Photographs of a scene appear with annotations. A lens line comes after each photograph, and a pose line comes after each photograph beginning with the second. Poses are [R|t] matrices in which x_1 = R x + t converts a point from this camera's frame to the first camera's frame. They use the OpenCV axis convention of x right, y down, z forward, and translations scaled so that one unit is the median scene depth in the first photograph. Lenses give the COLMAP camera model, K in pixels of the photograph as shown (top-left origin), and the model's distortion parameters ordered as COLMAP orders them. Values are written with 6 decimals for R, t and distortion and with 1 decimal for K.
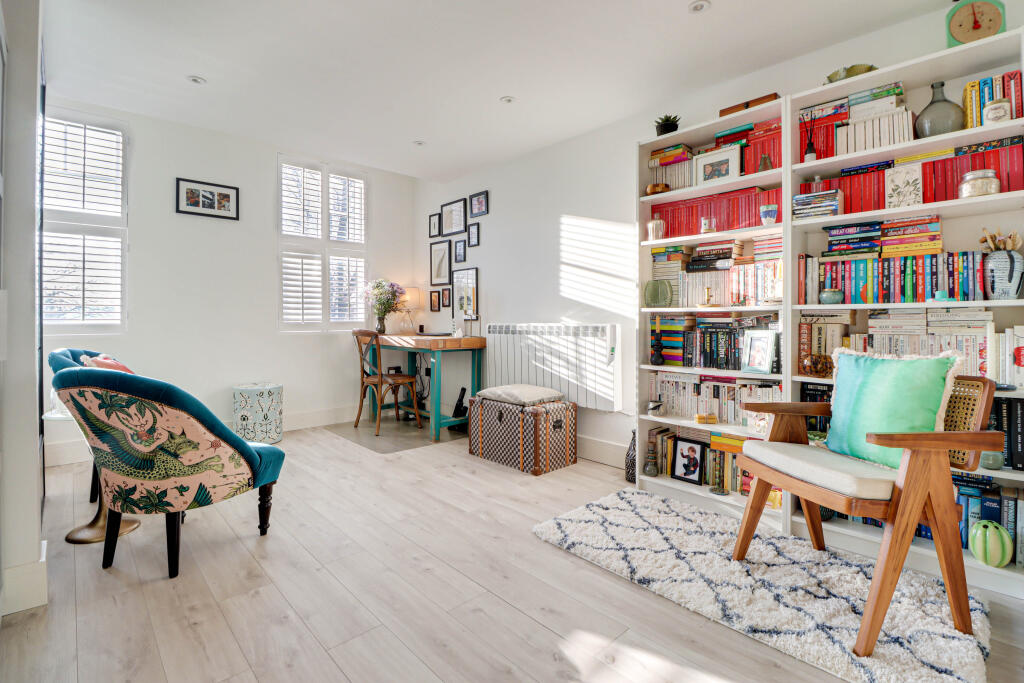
lens RADIAL K [[480.4, 0, 515.2], [0, 480.4, 324.3], [0, 0, 1]] dist [-0.002492, -0.013831]
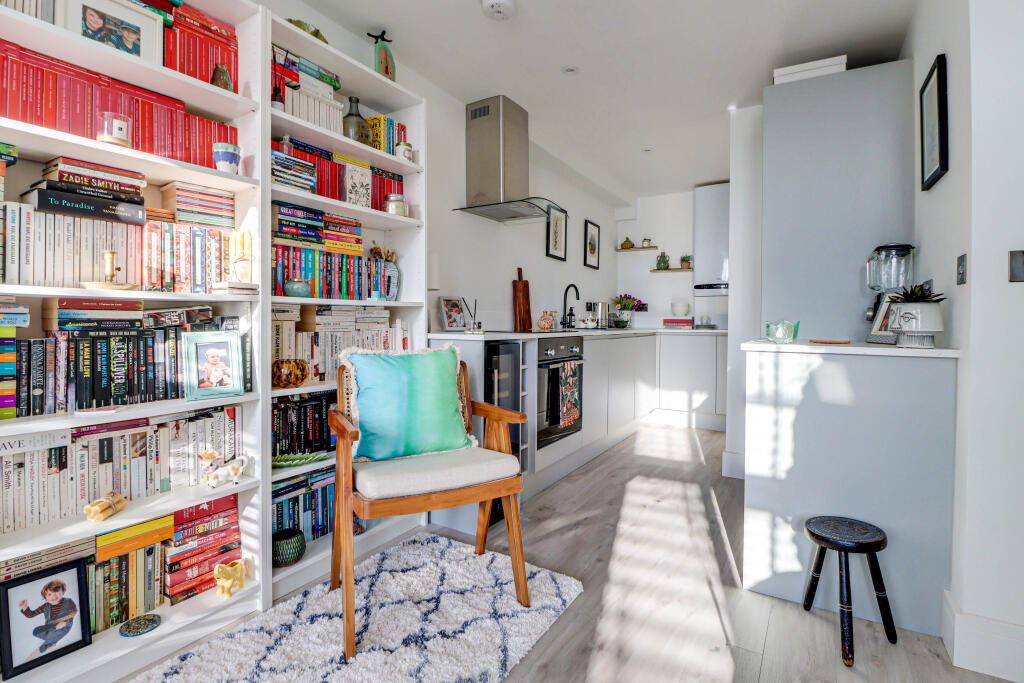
lens RADIAL K [[480.4, 0, 515.2], [0, 480.4, 324.3], [0, 0, 1]] dist [-0.002492, -0.013831]
pose [[-0.270069, -0.011111, 0.962777, -0.232150], [0.003408, 0.999916, 0.012496, -0.003754], [-0.962835, 0.006656, -0.270008, 0.806405]]
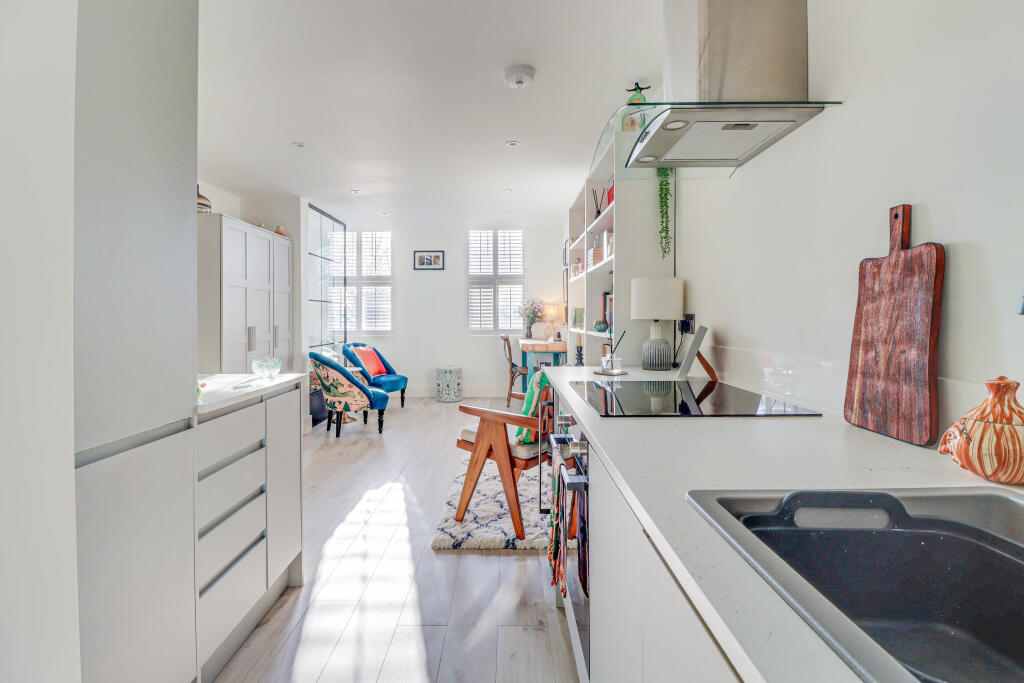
lens RADIAL K [[484.1, 0, 494.1], [0, 484.1, 321.8], [0, 0, 1]] dist [-0.000384, -0.014091]
pose [[0.706093, 0.005043, -0.708101, 1.317398], [-0.003265, 0.999987, 0.003866, -0.065941], [0.708111, -0.000418, 0.706101, -0.159538]]
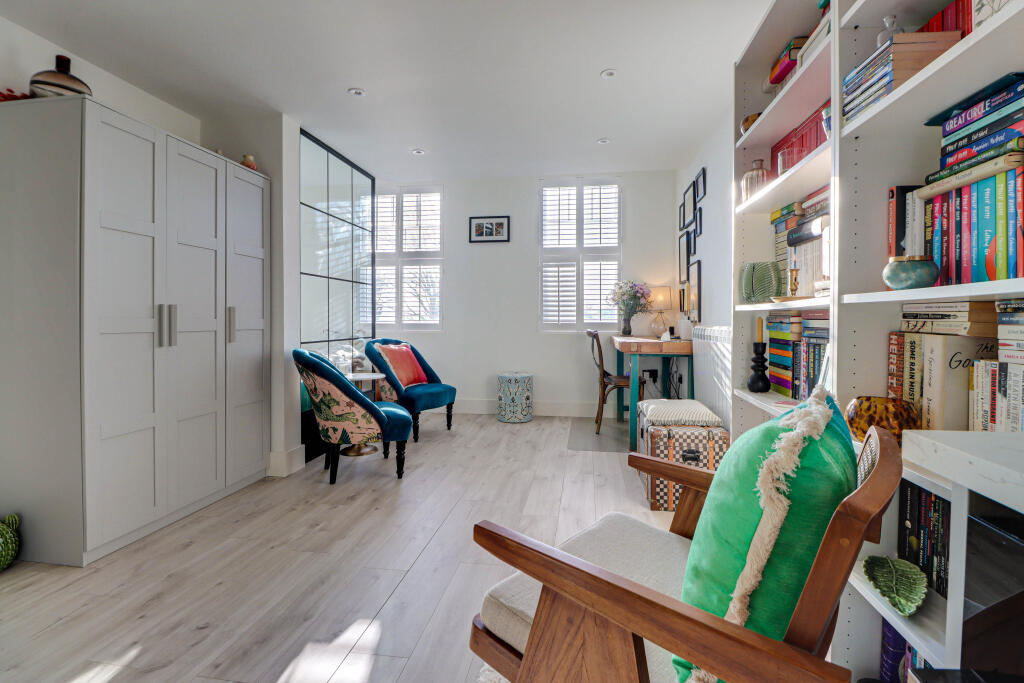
lens RADIAL K [[480.4, 0, 515.2], [0, 480.4, 324.3], [0, 0, 1]] dist [-0.002492, -0.013831]
pose [[0.614036, 0.007865, -0.789239, 0.735119], [-0.007729, 0.999962, 0.003951, -0.008569], [0.789240, 0.003674, 0.614074, 0.403885]]
